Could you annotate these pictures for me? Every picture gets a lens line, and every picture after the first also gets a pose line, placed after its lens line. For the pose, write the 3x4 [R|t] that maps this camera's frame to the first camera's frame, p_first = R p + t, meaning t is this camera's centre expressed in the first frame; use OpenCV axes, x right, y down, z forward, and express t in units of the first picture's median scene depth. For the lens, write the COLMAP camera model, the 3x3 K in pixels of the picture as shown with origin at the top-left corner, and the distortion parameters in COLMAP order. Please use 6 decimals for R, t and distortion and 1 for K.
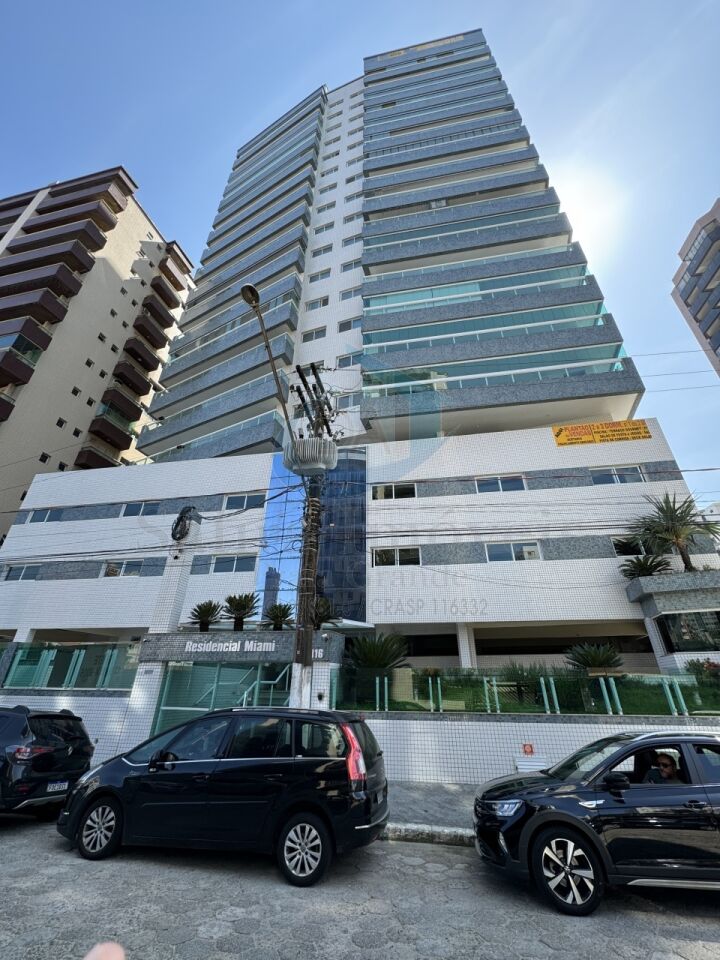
lens RADIAL K [[381.8, 0, 360.1], [0, 381.8, 479.4], [0, 0, 1]] dist [-0.001085, 0.000211]
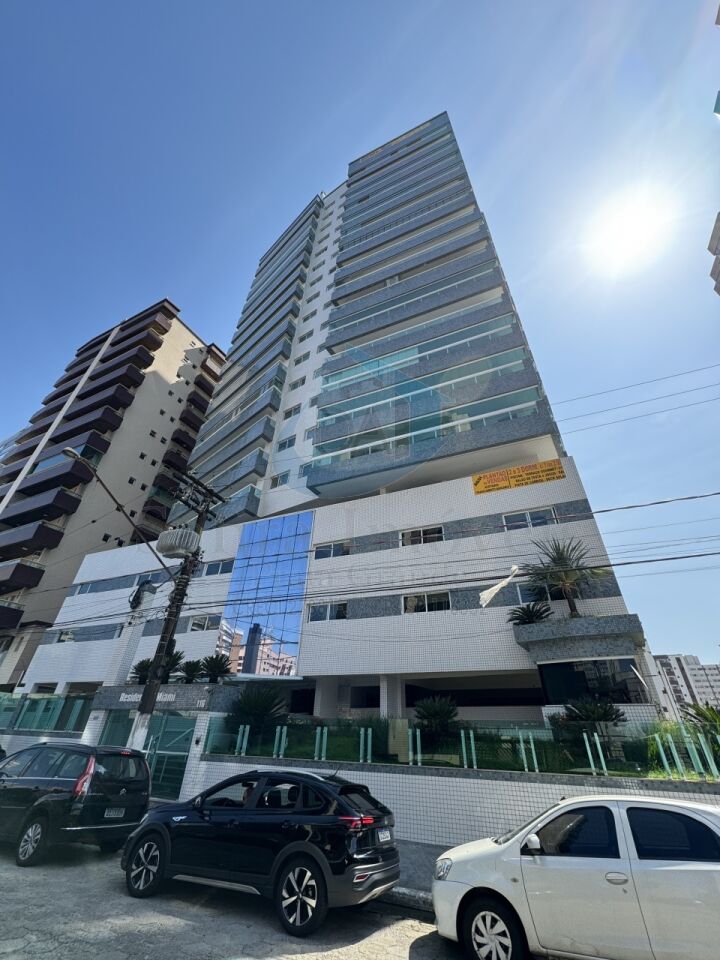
lens RADIAL K [[381.8, 0, 362.1], [0, 381.8, 481.6], [0, 0, 1]] dist [-0.001085, 0.000211]
pose [[0.971580, -0.114398, -0.207232, 0.345784], [0.092487, 0.989335, -0.112528, -0.027291], [0.217895, 0.090164, 0.971799, -0.061742]]
